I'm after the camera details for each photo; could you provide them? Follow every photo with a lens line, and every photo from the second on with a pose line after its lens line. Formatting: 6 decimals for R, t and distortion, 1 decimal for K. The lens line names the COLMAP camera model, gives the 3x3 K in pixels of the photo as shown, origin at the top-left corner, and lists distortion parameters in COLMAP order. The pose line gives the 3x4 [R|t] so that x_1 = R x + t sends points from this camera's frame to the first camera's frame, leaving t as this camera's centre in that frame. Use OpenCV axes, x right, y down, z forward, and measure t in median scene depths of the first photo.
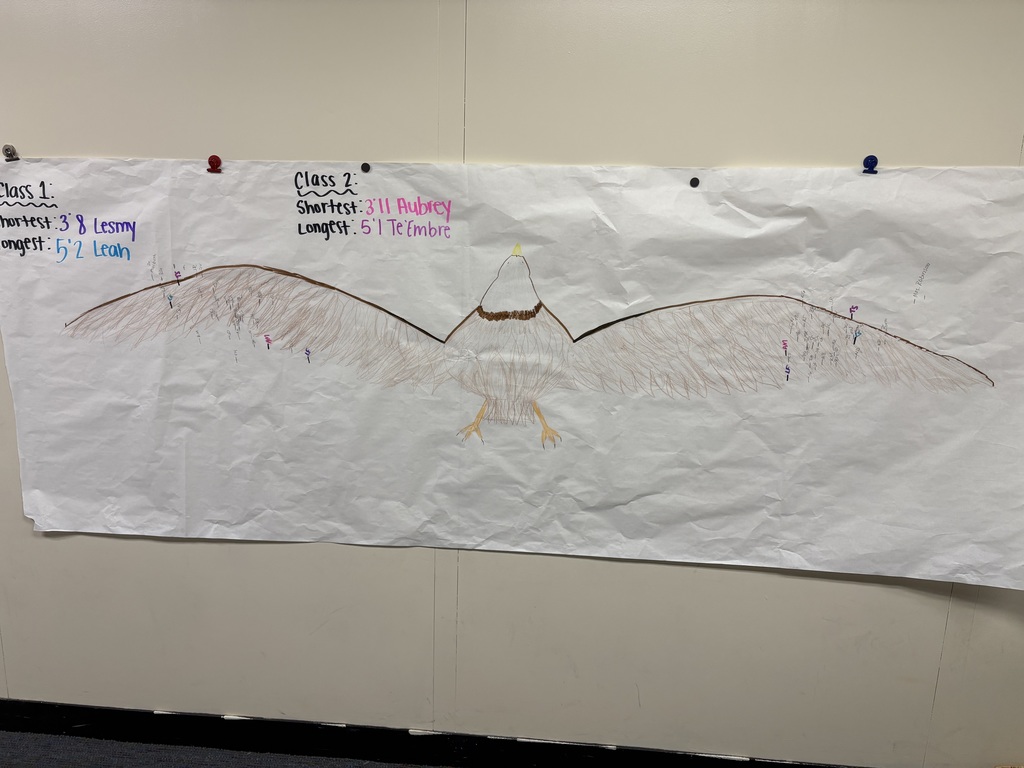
lens RADIAL K [[777.4, 0, 512.0], [0, 777.4, 384.0], [0, 0, 1]] dist [0.009104, 0.007231]
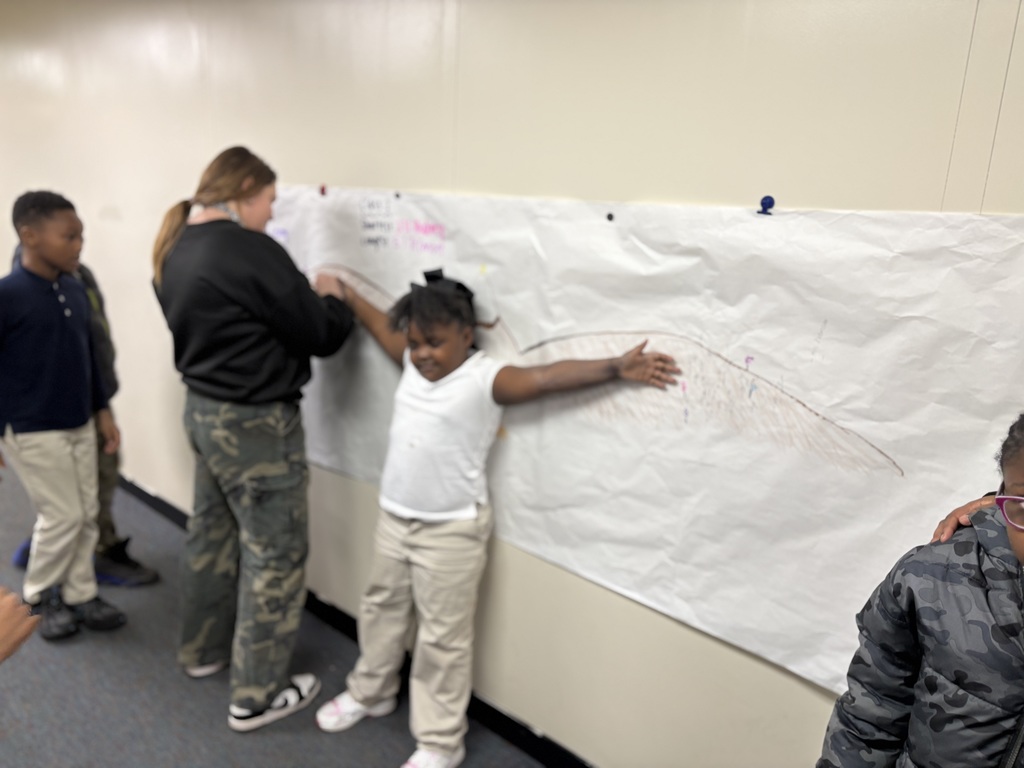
lens RADIAL K [[777.4, 0, 512.0], [0, 777.4, 384.0], [0, 0, 1]] dist [0.009104, 0.007231]
pose [[0.806601, 0.156396, -0.570030, 0.724809], [-0.148996, 0.987018, 0.059971, -0.079383], [0.572009, 0.036559, 0.819432, 0.083546]]
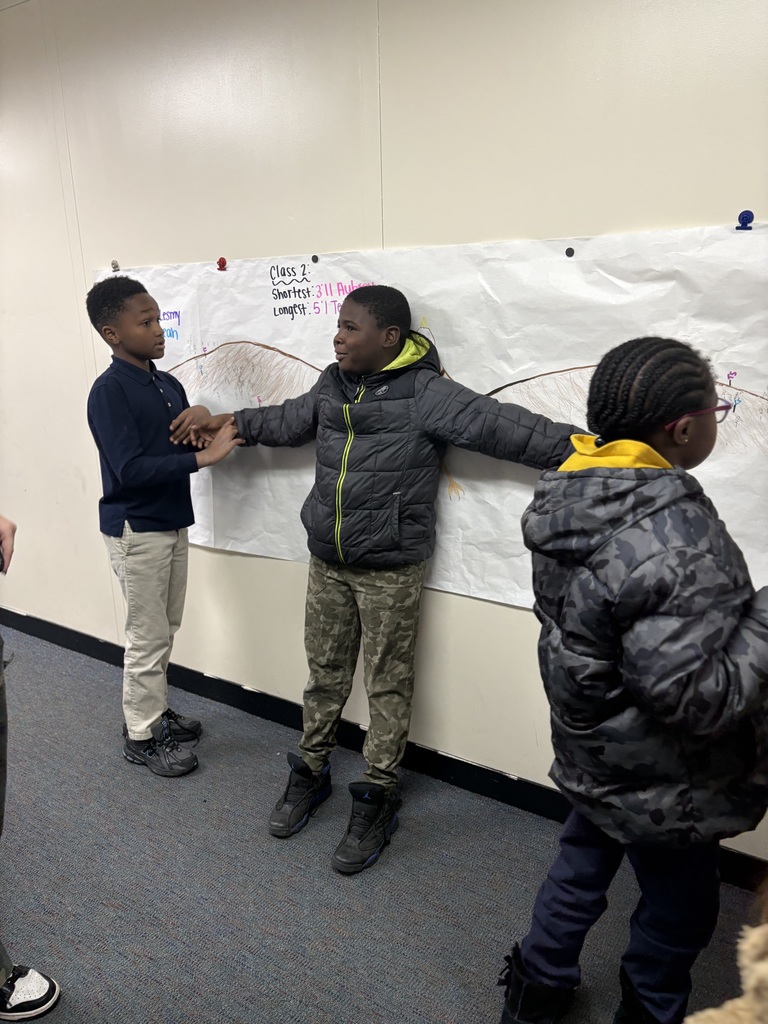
lens RADIAL K [[777.1, 0, 384.0], [0, 777.1, 512.0], [0, 0, 1]] dist [-0.001133, -0.001611]
pose [[0.881920, 0.081350, -0.464327, 0.506386], [-0.050834, 0.995665, 0.077887, 0.018041], [0.468650, -0.045087, 0.882232, -0.047203]]
